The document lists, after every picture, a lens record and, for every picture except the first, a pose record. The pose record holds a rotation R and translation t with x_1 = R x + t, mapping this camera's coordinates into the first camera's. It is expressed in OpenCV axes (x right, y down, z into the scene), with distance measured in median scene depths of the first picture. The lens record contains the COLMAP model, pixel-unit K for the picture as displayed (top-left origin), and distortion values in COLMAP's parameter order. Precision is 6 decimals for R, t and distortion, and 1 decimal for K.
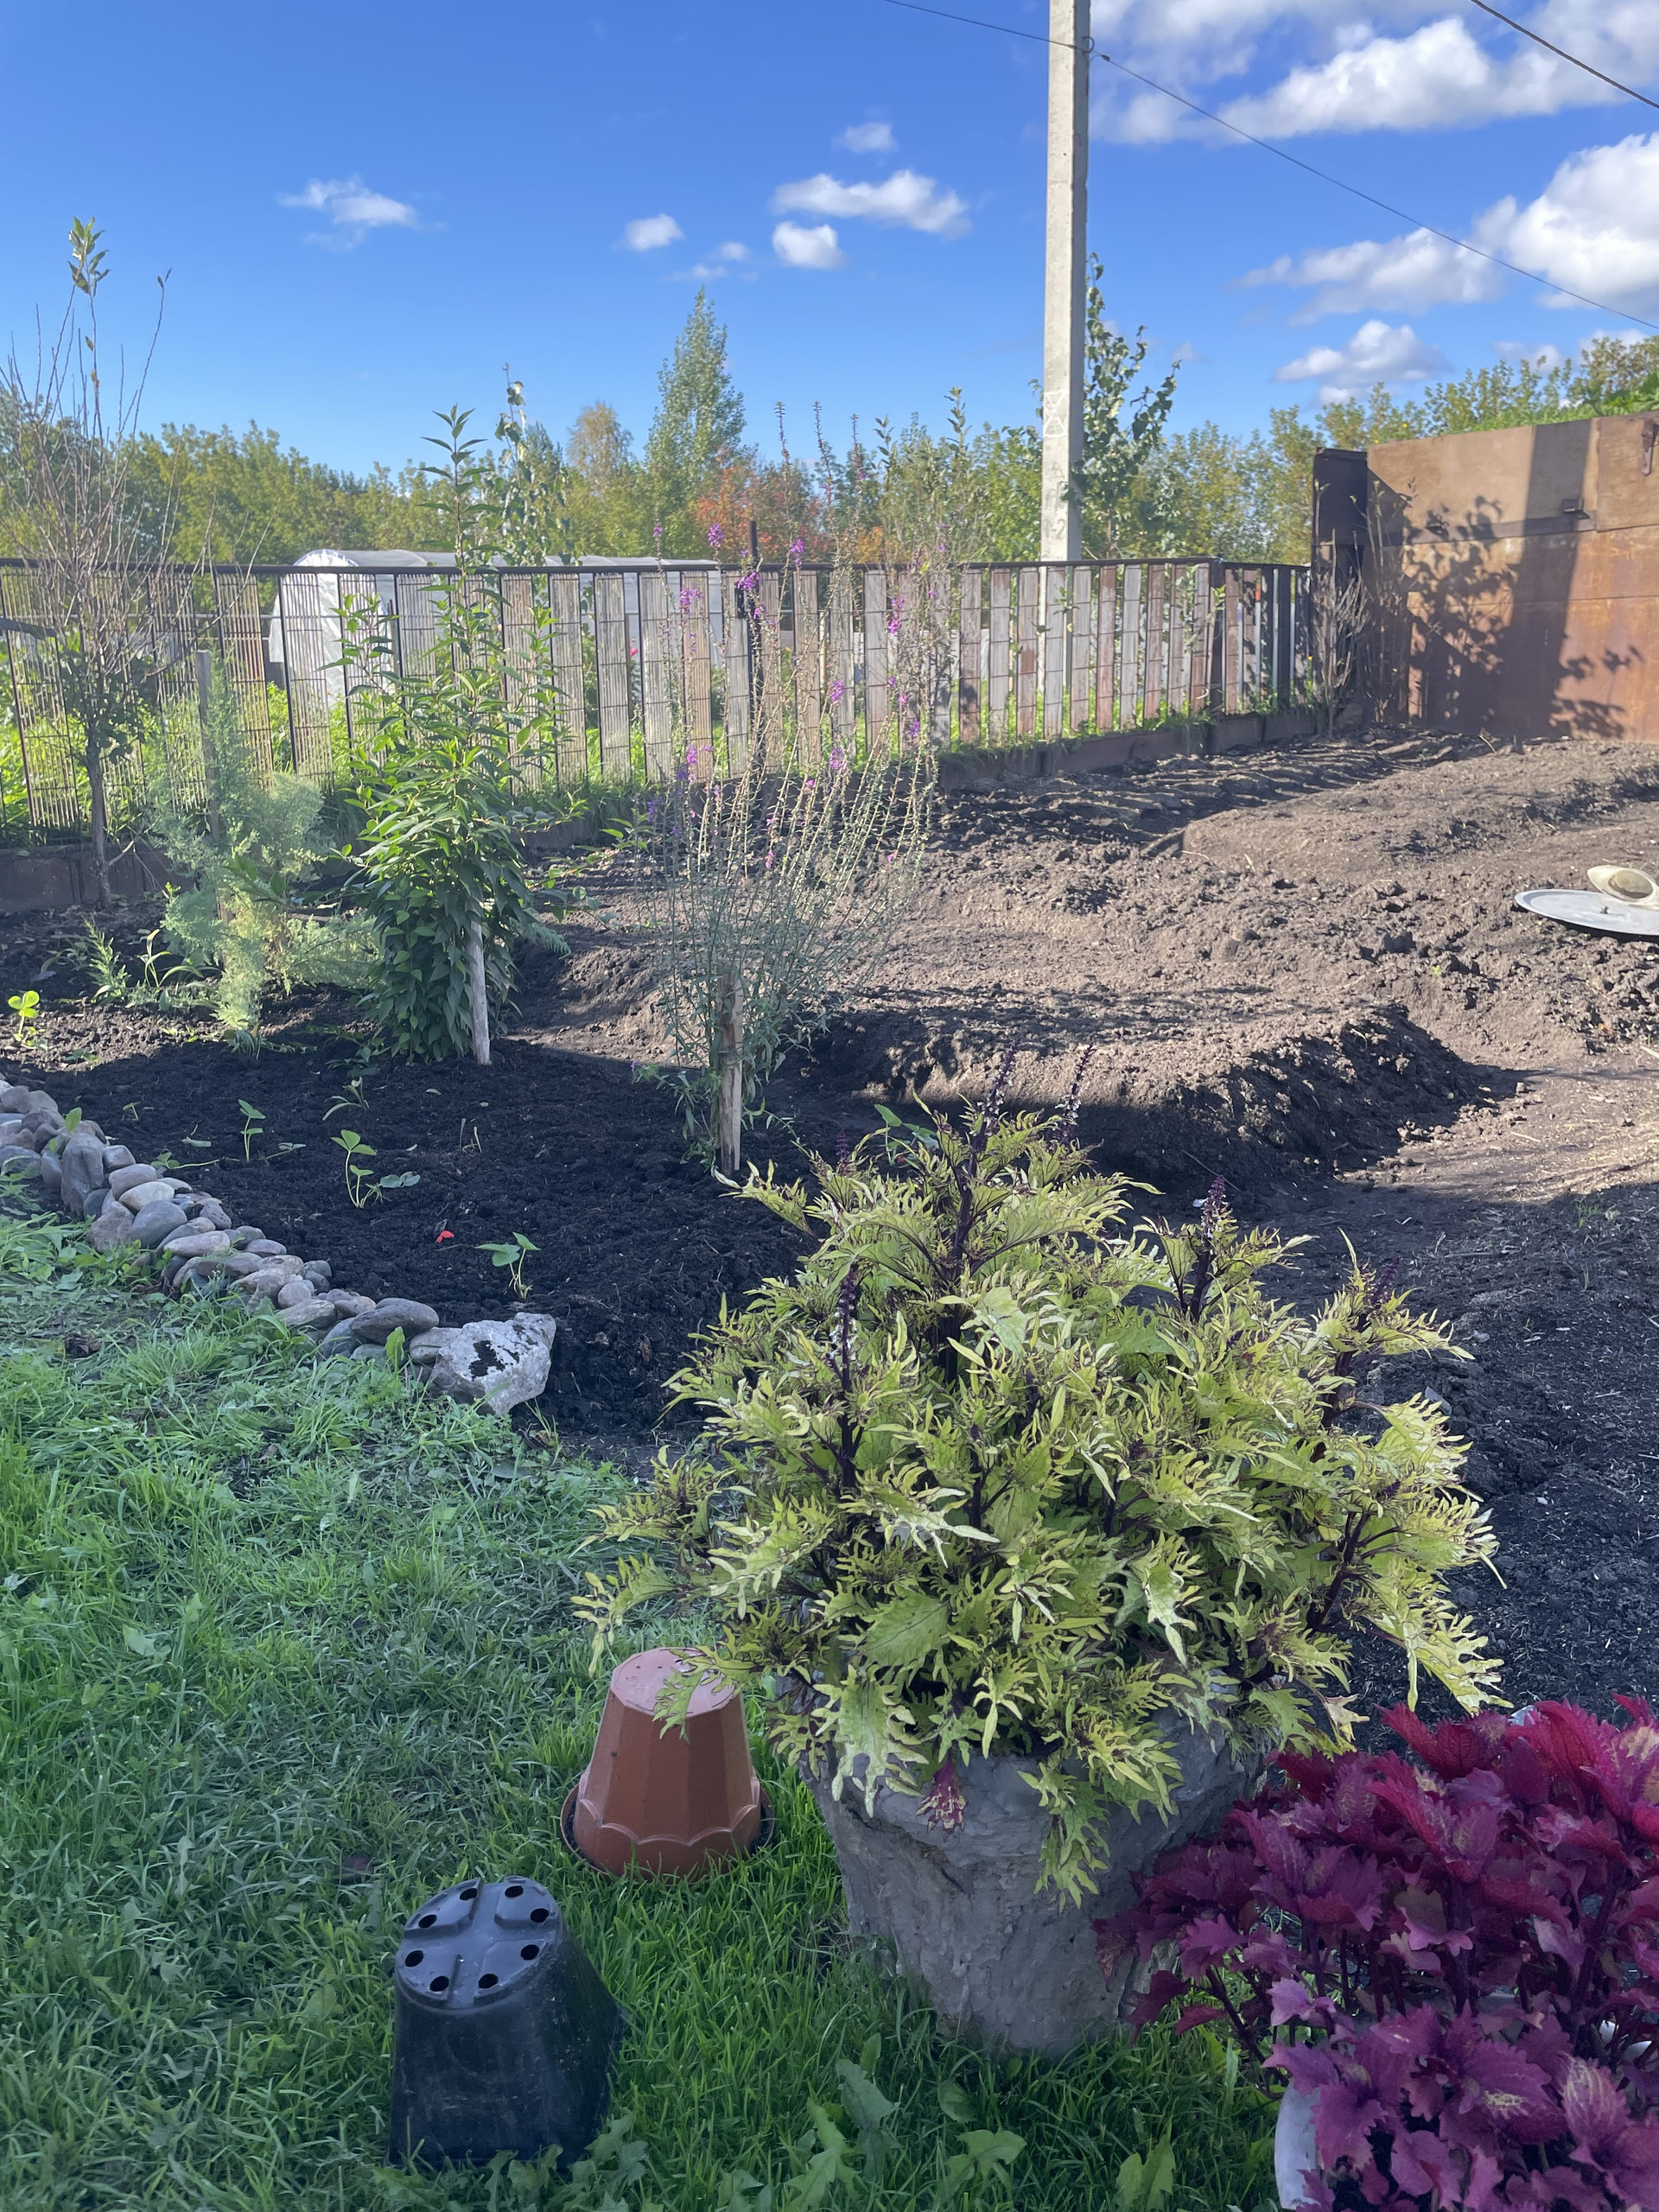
lens RADIAL K [[1689.6, 0, 825.4], [0, 1689.6, 1108.4], [0, 0, 1]] dist [0.101212, -0.134053]
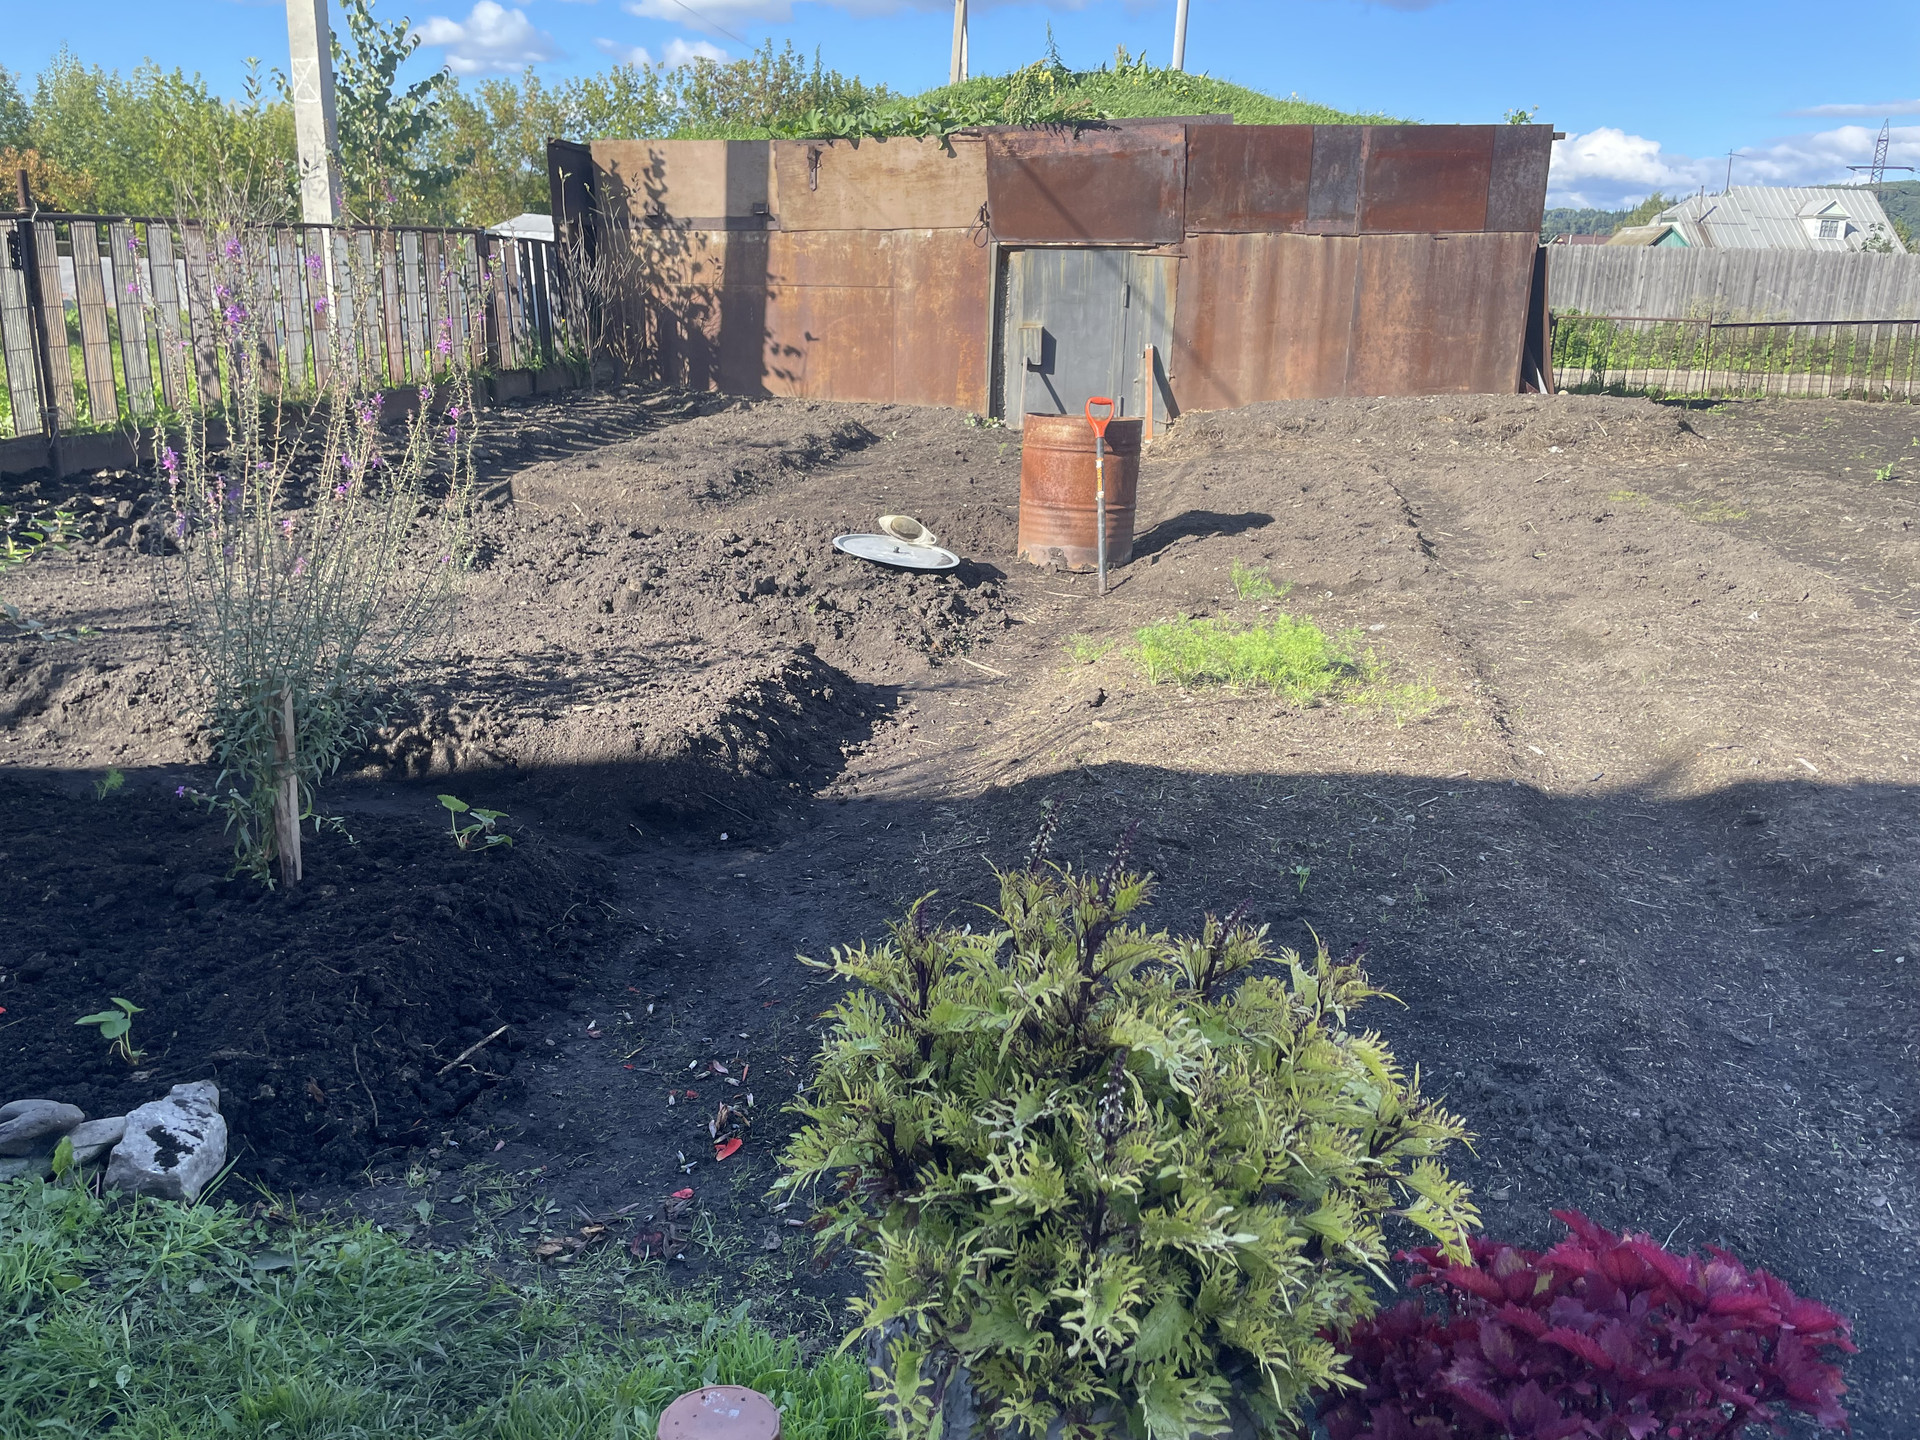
lens RADIAL K [[1466.6, 0, 967.5], [0, 1466.6, 717.2], [0, 0, 1]] dist [0.101212, -0.134053]
pose [[0.837618, -0.111578, 0.534740, -0.124862], [0.102674, 0.993628, 0.046499, -0.040126], [-0.536521, 0.015955, 0.843736, 0.037229]]
